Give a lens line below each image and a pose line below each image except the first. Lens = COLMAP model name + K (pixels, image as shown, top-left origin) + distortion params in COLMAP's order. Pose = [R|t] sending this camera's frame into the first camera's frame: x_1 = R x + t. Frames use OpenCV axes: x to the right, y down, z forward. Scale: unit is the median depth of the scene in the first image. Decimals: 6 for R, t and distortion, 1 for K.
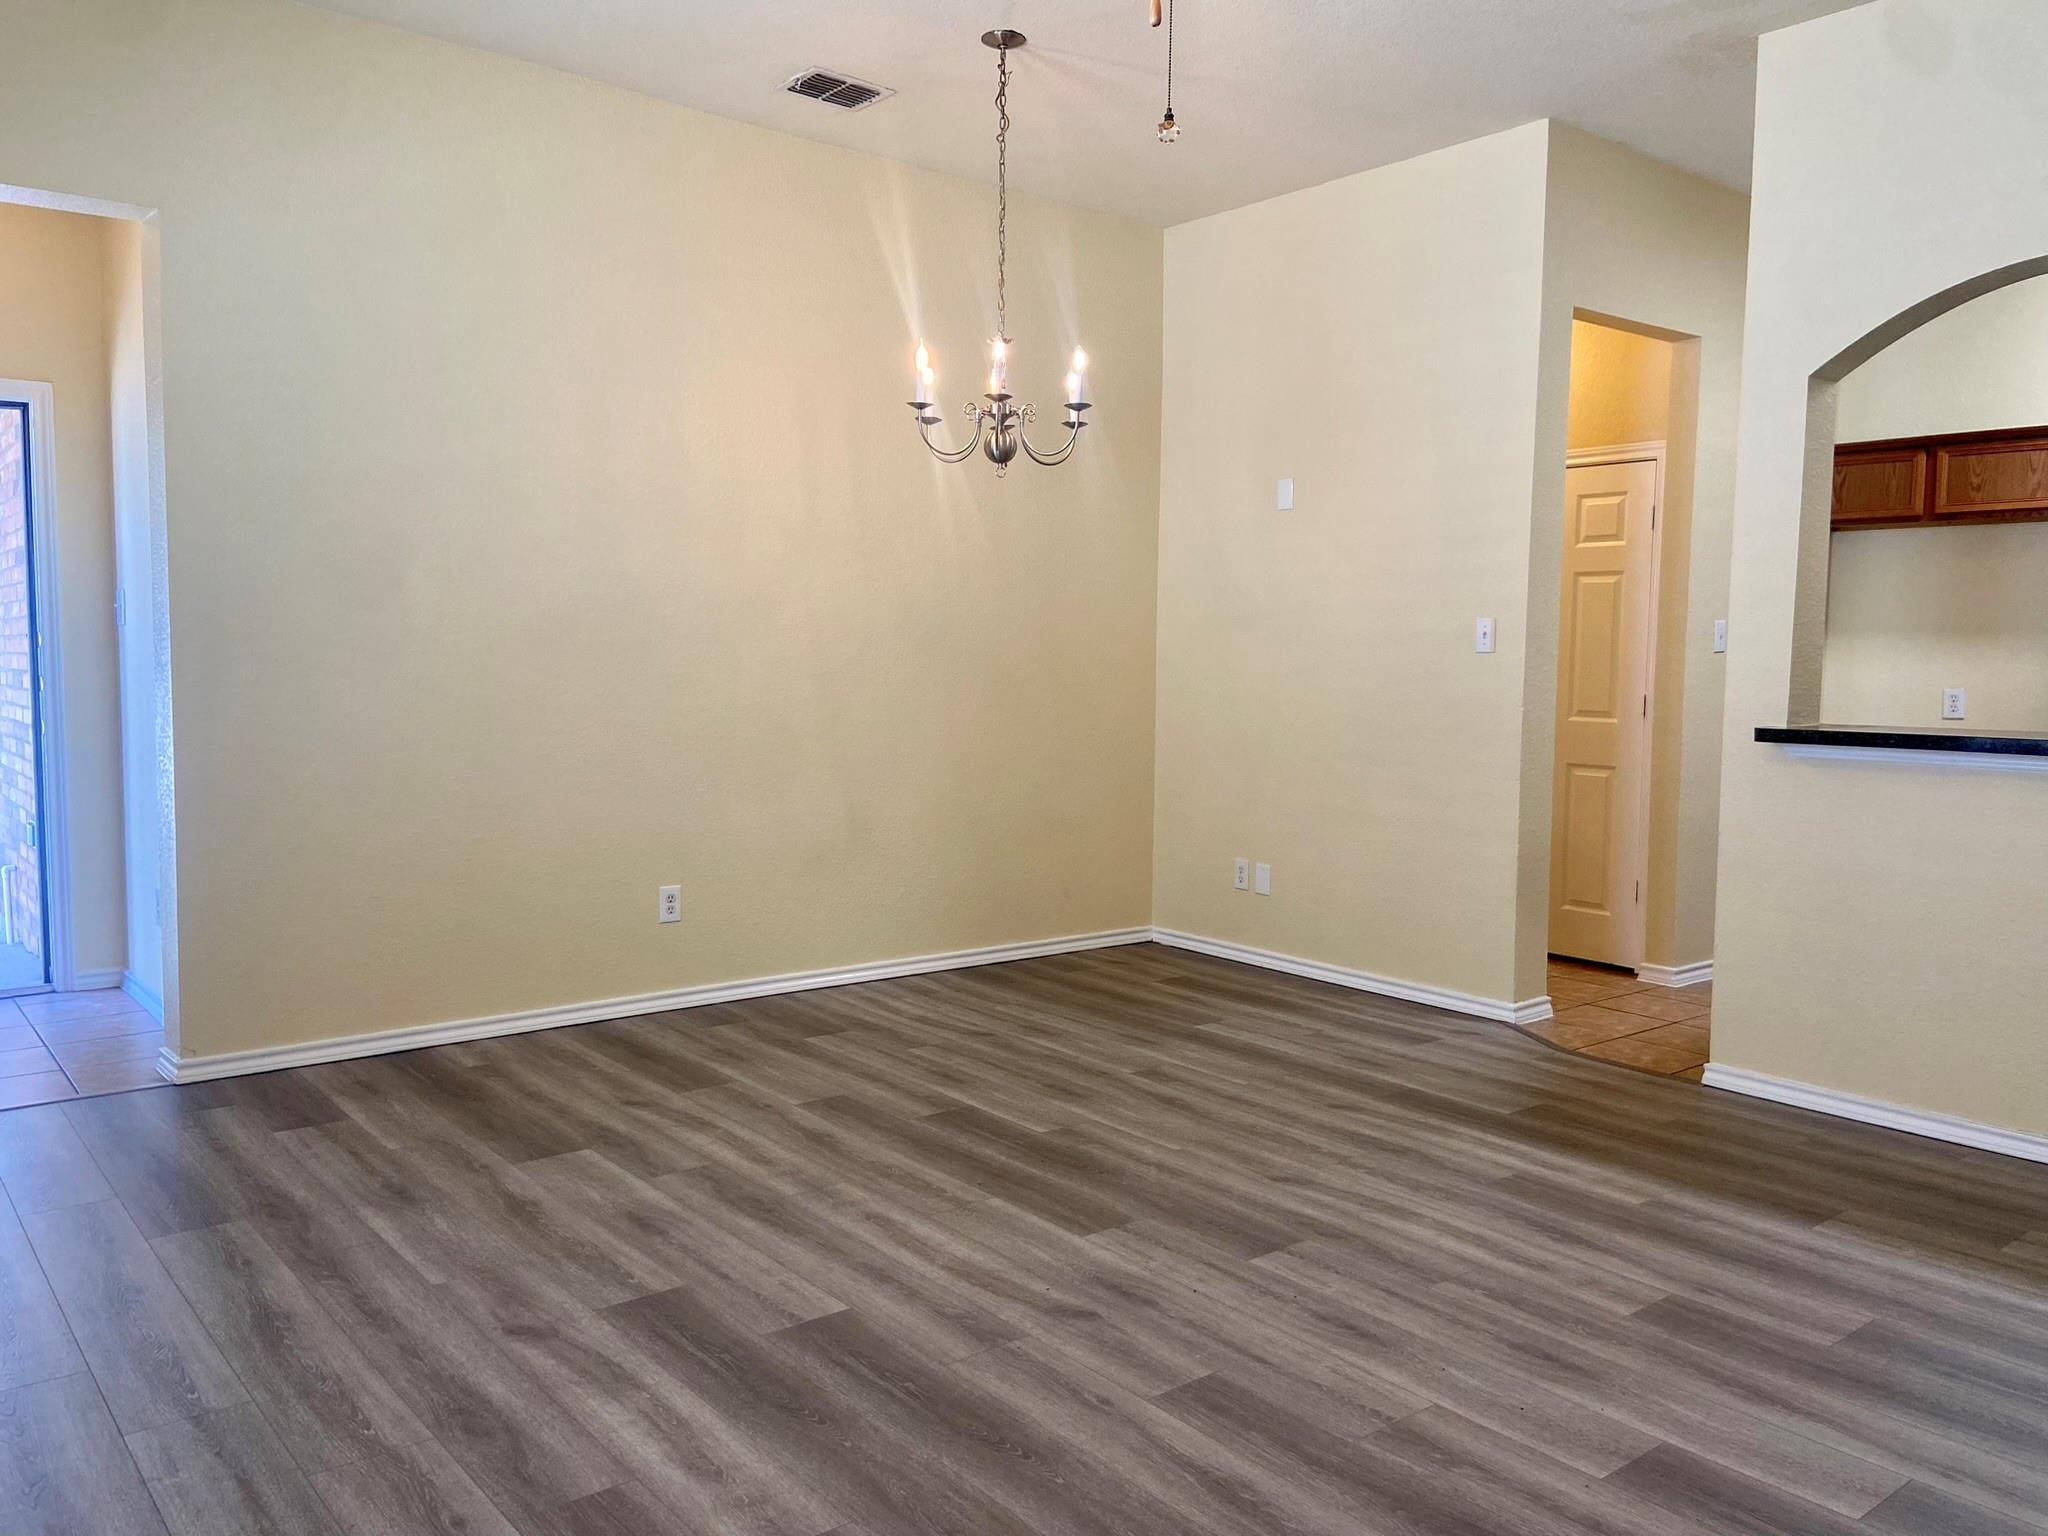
lens RADIAL K [[1541.7, 0, 1032.2], [0, 1541.7, 760.0], [0, 0, 1]] dist [0.100715, -0.111026]
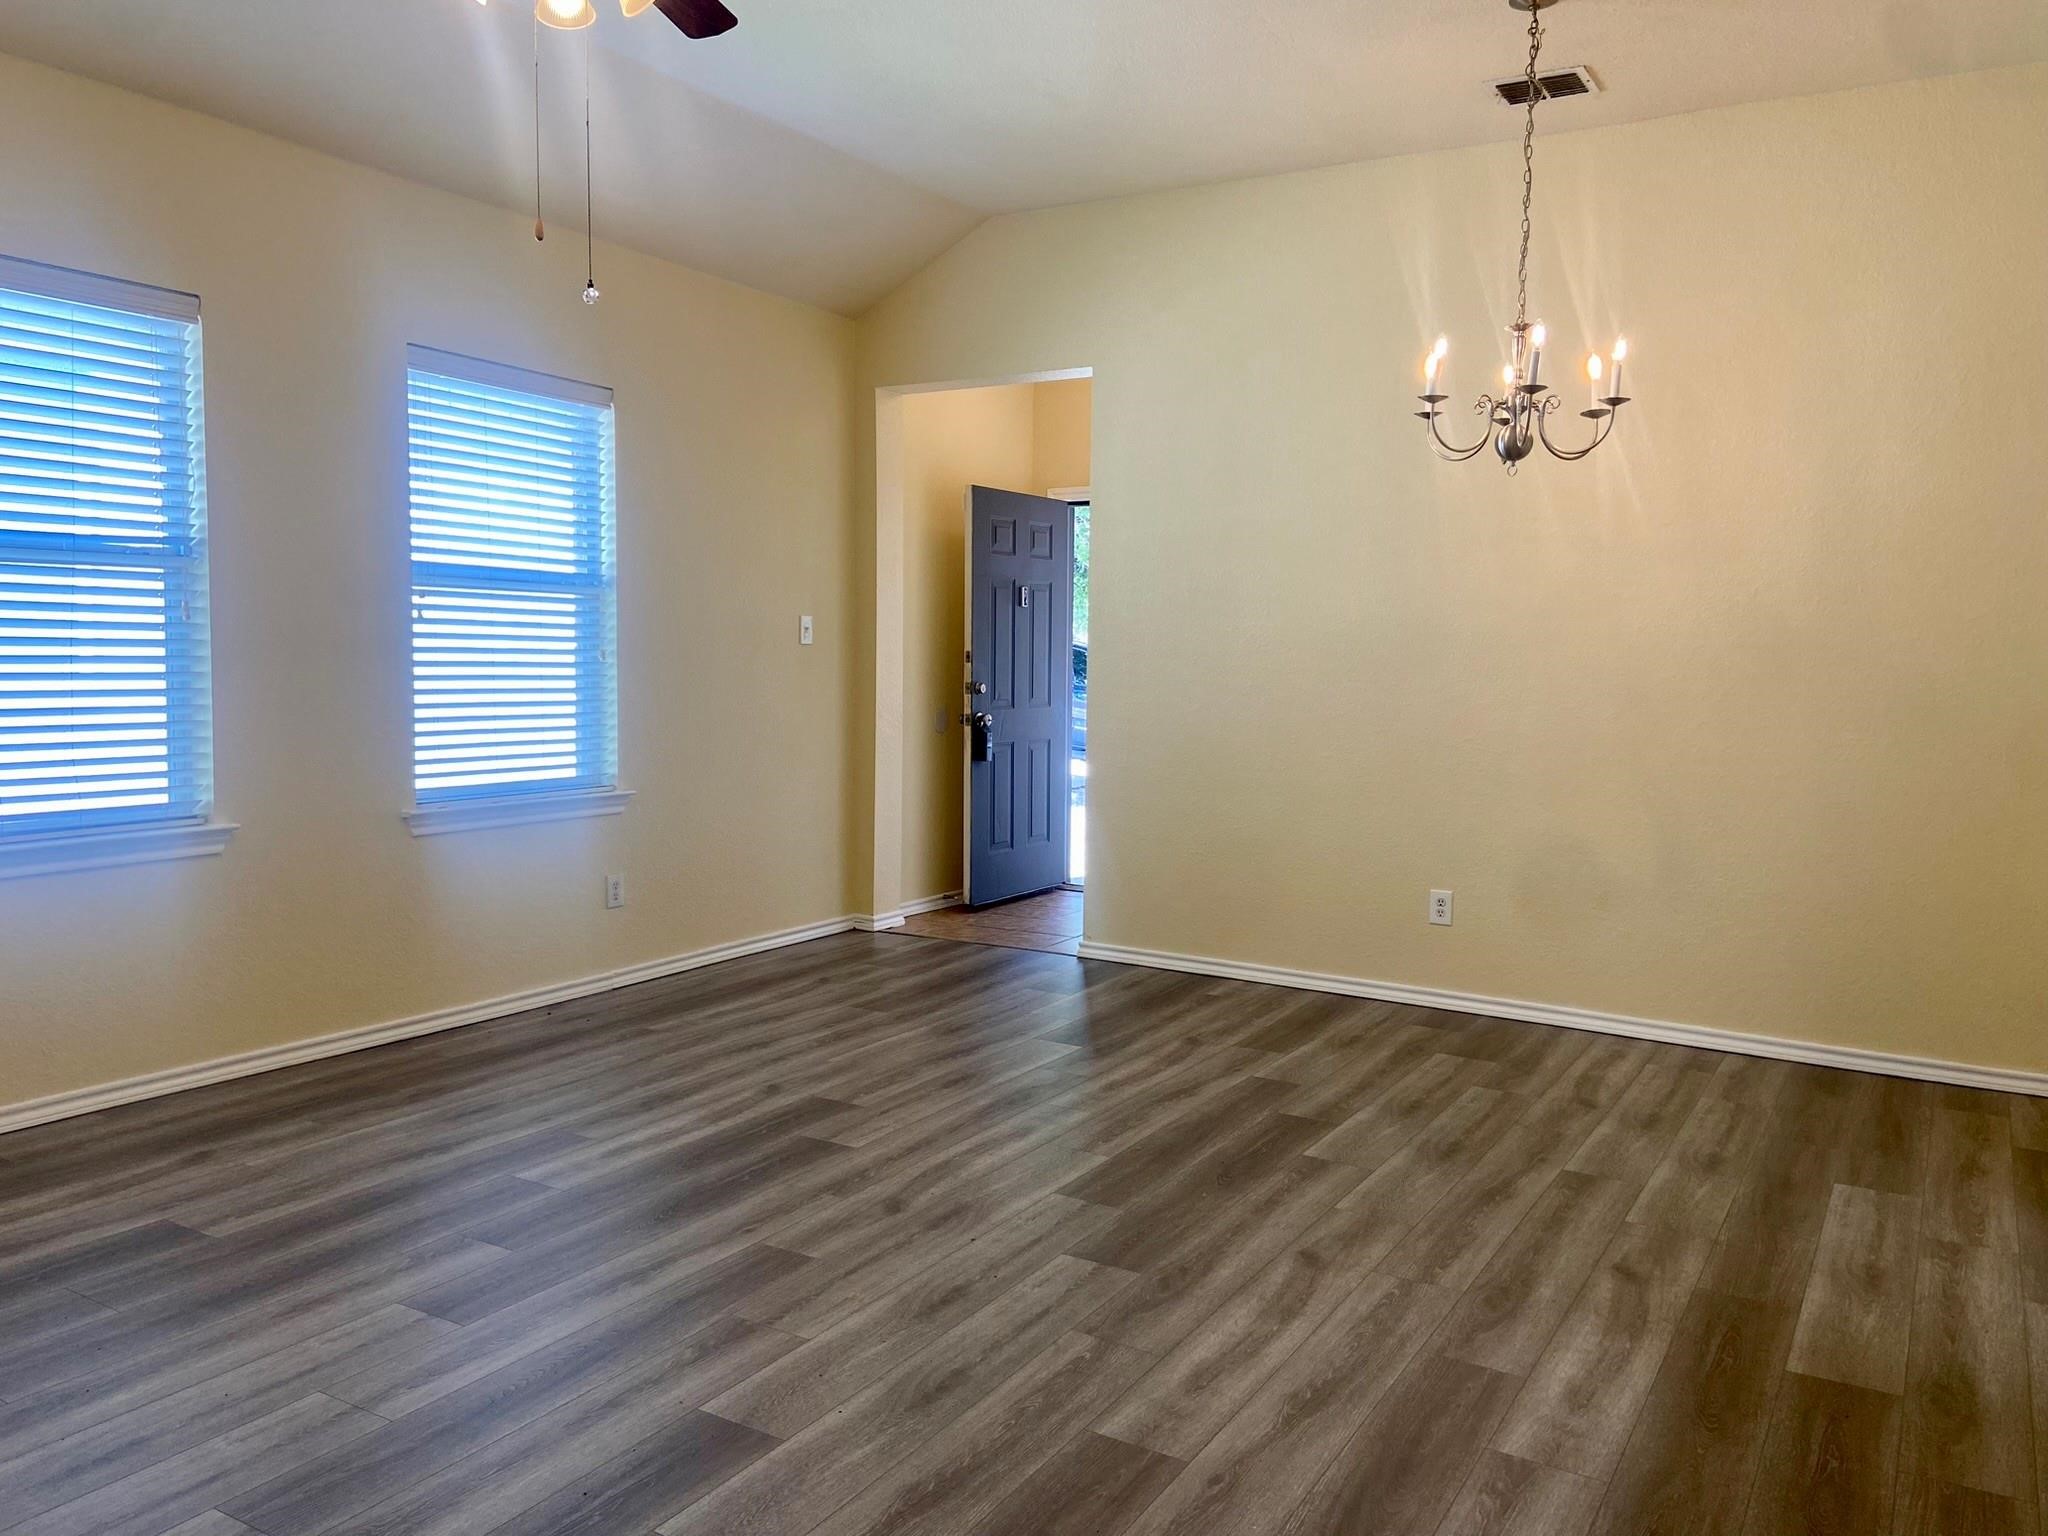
lens RADIAL K [[1541.7, 0, 1023.1], [0, 1541.7, 760.0], [0, 0, 1]] dist [0.100715, -0.111026]
pose [[0.335093, 0.061444, -0.940179, 0.881974], [-0.080523, 0.996088, 0.036399, -0.029837], [0.938738, 0.063509, 0.338730, 0.503004]]
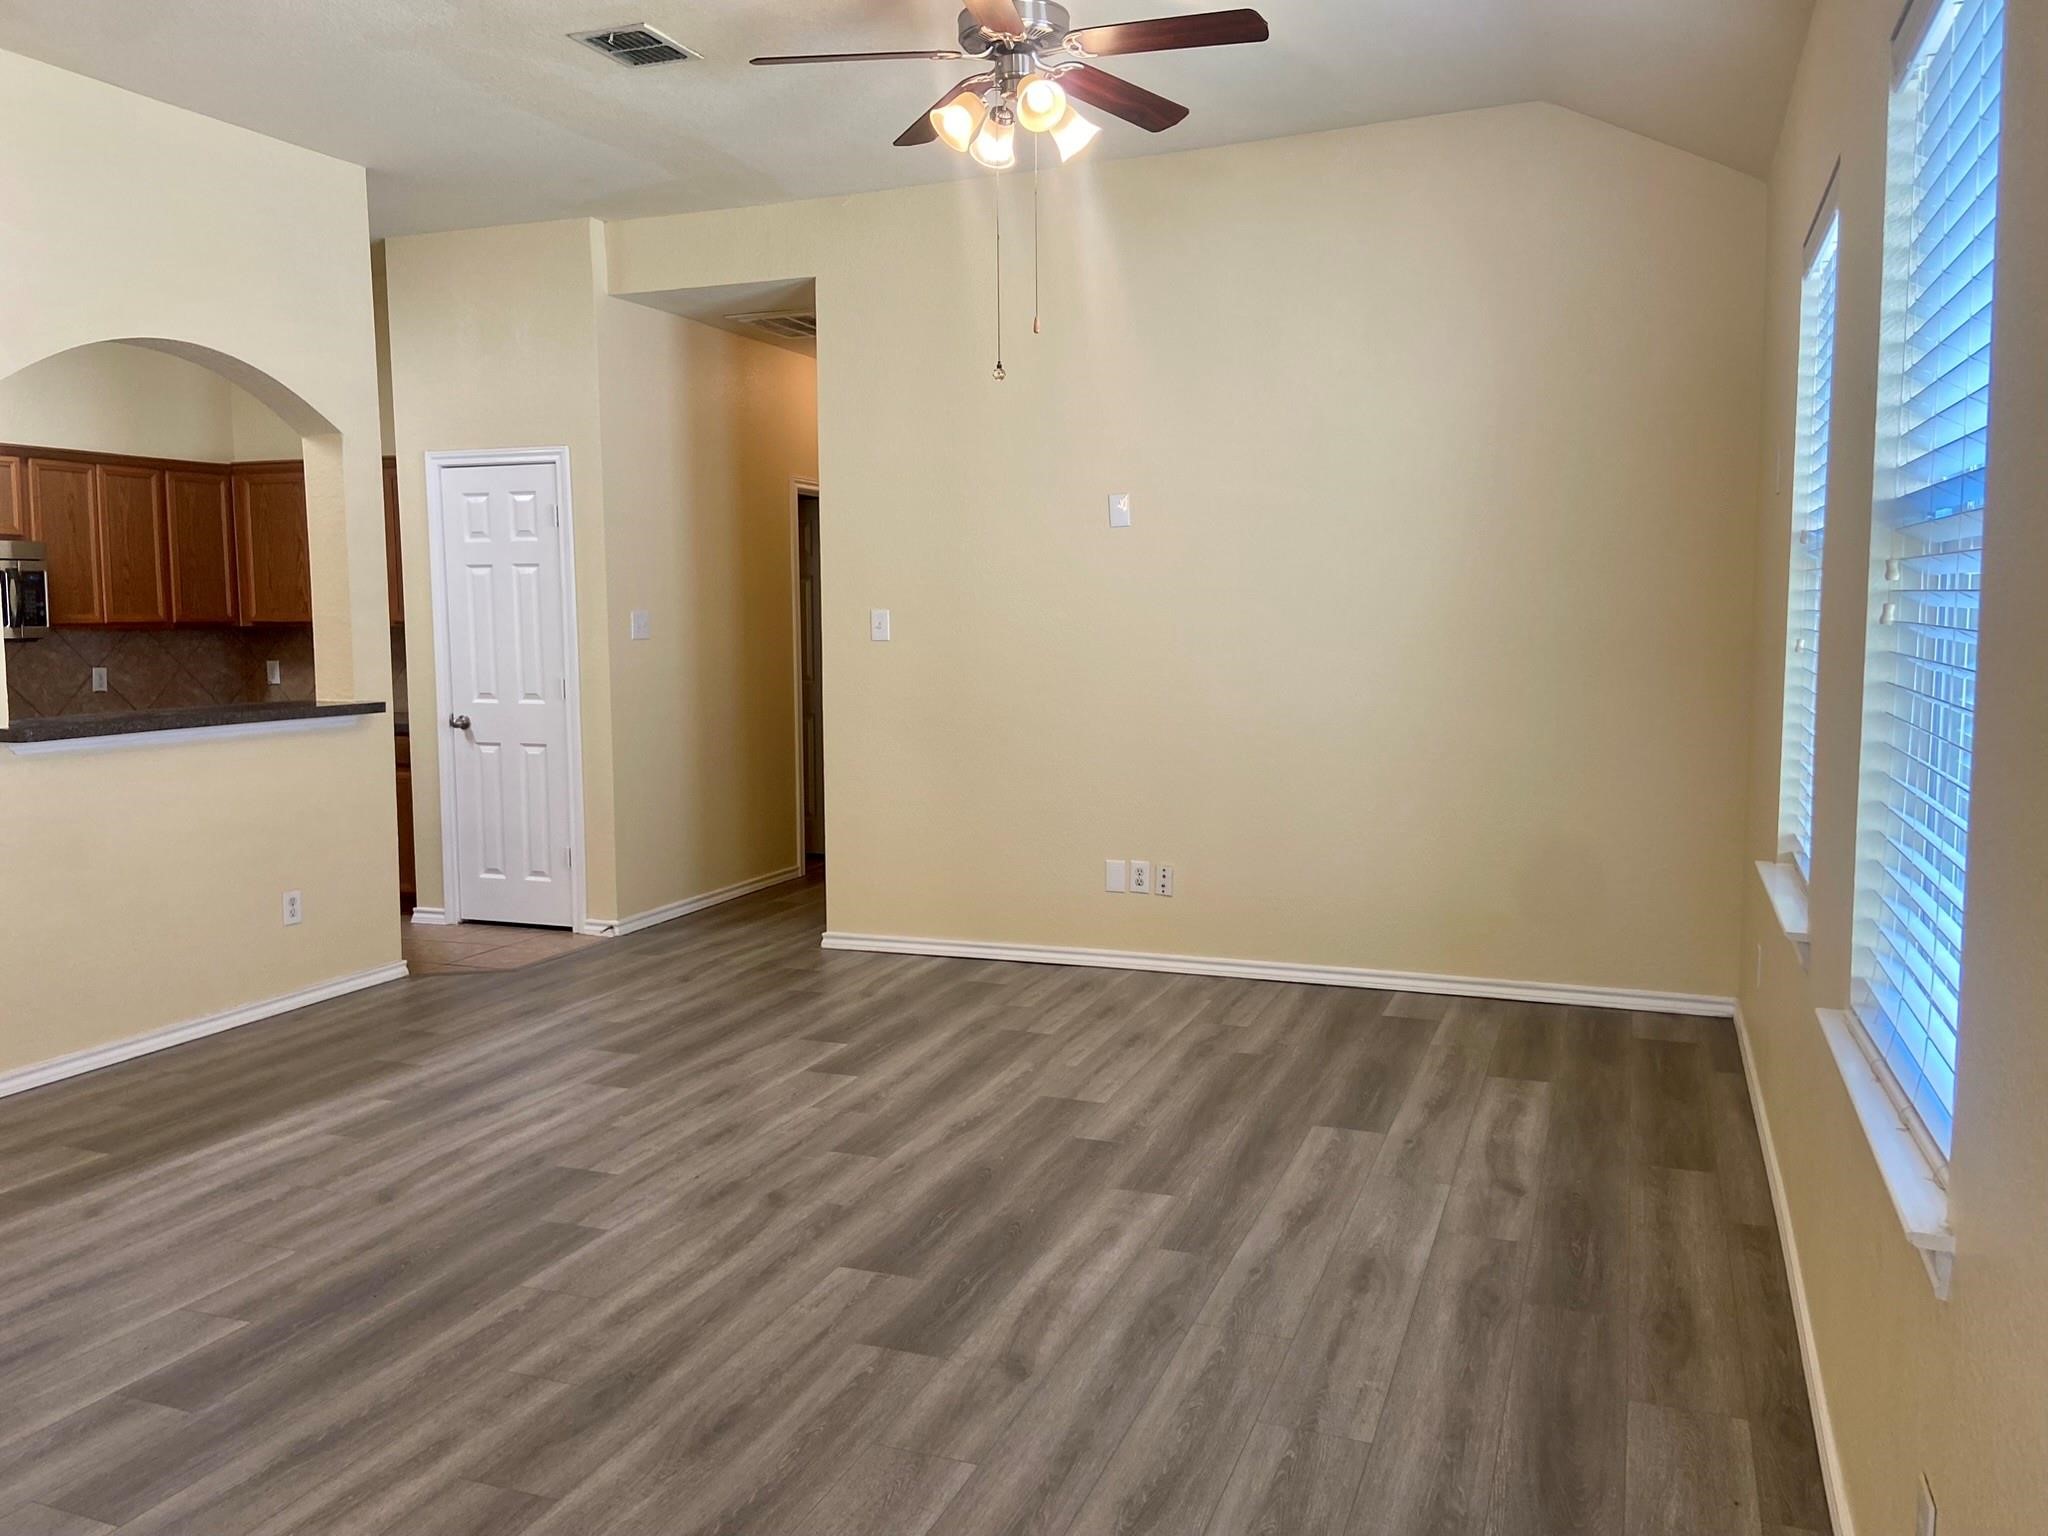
lens RADIAL K [[1541.7, 0, 1040.4], [0, 1541.7, 746.4], [0, 0, 1]] dist [0.100715, -0.111026]
pose [[-0.495581, -0.082409, 0.864643, -0.843165], [0.065891, 0.989053, 0.132033, -0.112873], [-0.866059, 0.122405, -0.484726, 1.037644]]
